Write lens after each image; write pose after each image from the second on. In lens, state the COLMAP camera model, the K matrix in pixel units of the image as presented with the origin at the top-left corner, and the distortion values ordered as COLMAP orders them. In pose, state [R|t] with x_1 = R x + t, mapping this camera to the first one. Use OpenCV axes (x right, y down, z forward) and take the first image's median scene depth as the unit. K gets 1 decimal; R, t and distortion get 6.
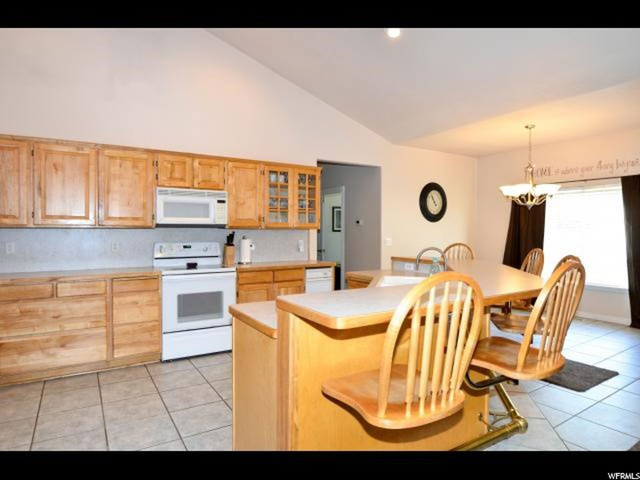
lens RADIAL K [[388.3, 0, 323.5], [0, 388.3, 234.8], [0, 0, 1]] dist [-0.006737, 0.002128]
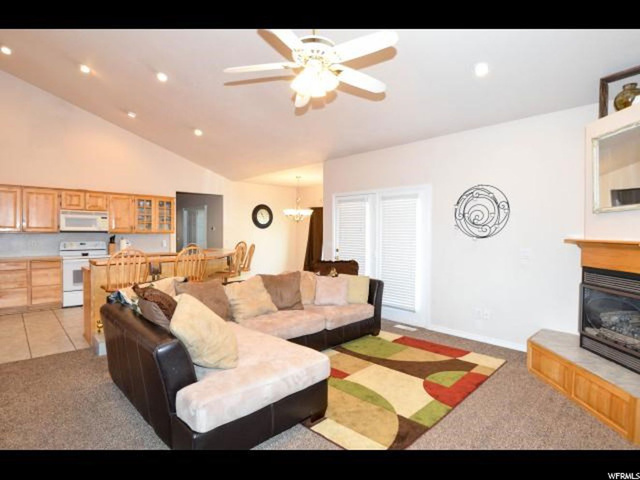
lens RADIAL K [[336.0, 0, 332.0], [0, 336.0, 236.7], [0, 0, 1]] dist [-0.004450, -0.006939]
pose [[0.977026, -0.000133, 0.213119, 0.419957], [0.000155, 1.000000, -0.000087, -0.000585], [-0.213119, 0.000118, 0.977026, -0.692913]]
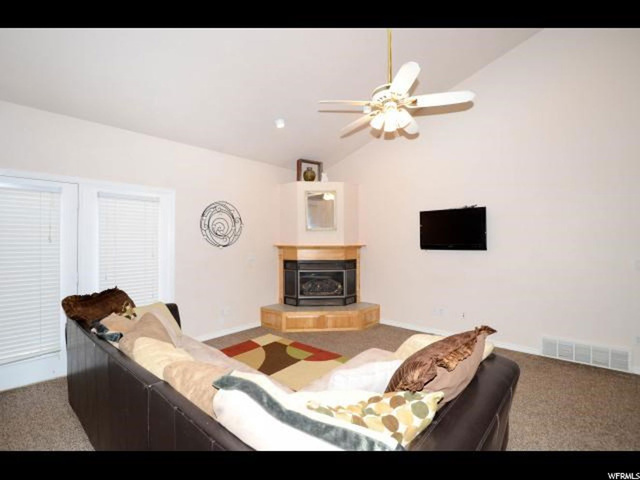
lens RADIAL K [[292.2, 0, 316.2], [0, 292.2, 234.6], [0, 0, 1]] dist [0.031956, 0.000257]
pose [[-0.271078, 0.016347, 0.962418, -0.711014], [0.020088, 0.999734, -0.011323, -0.053710], [-0.962348, 0.016264, -0.271335, 1.519027]]
